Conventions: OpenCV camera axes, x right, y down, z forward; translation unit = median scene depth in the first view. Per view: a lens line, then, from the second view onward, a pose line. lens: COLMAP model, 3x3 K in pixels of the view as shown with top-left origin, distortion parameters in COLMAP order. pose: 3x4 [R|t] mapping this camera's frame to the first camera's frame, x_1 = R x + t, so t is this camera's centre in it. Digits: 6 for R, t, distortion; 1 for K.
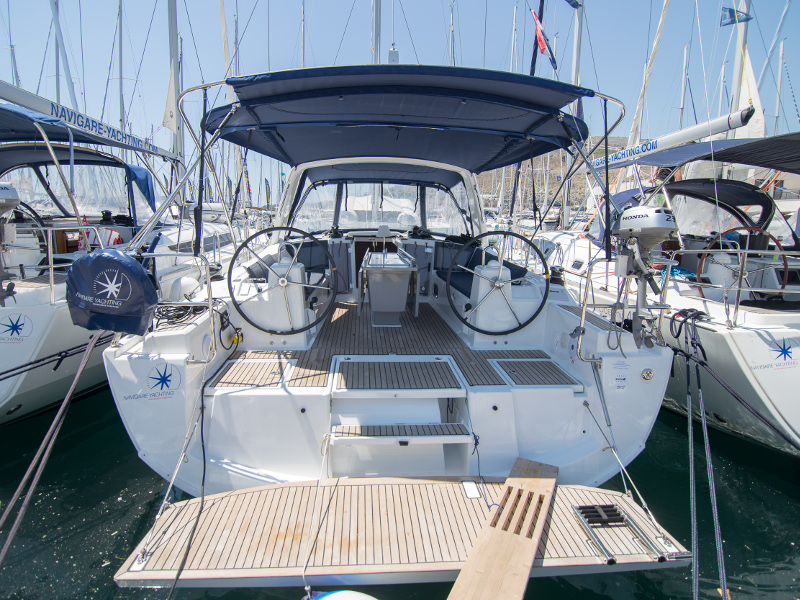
lens RADIAL K [[530.6, 0, 404.0], [0, 530.6, 289.6], [0, 0, 1]] dist [-0.017775, -0.001322]
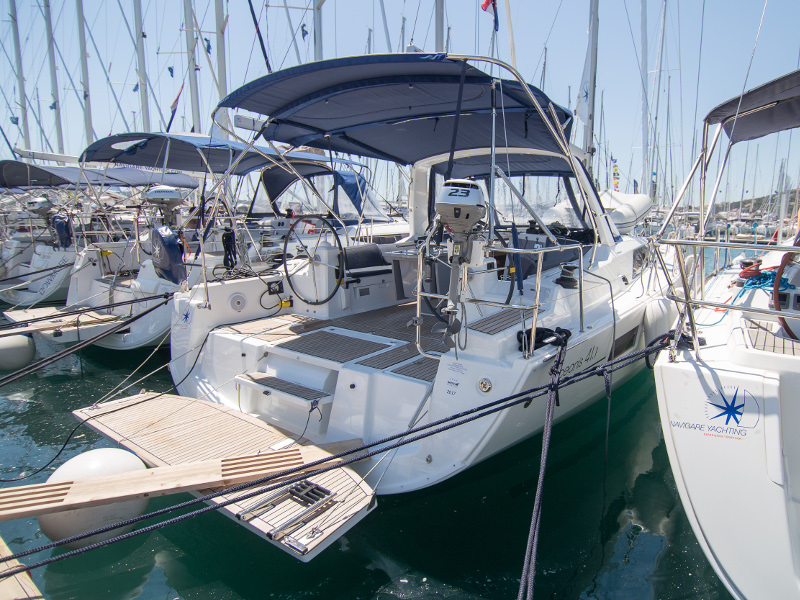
lens RADIAL K [[541.7, 0, 400.0], [0, 541.7, 300.0], [0, 0, 1]] dist [0.002692, 0.000384]
pose [[0.719264, 0.097981, -0.687793, 0.518029], [-0.098763, 0.994371, 0.038373, 0.004829], [0.687681, 0.040328, 0.724892, 0.164243]]
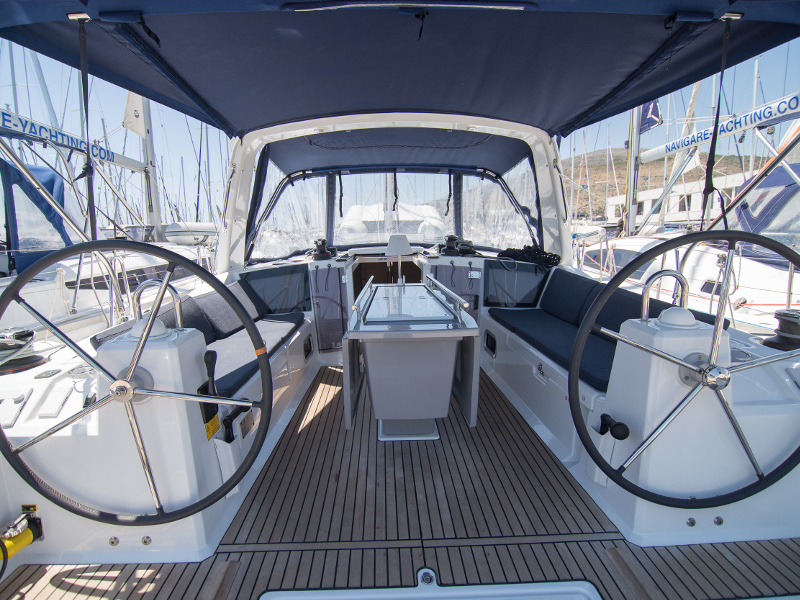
lens RADIAL K [[465.6, 0, 400.0], [0, 465.6, 300.0], [0, 0, 1]] dist [-0.031615, 0.000102]
pose [[0.998327, -0.030754, -0.048964, -0.012919], [0.030819, 0.999525, 0.000556, -0.047734], [0.048924, -0.002064, 0.998800, 0.460977]]
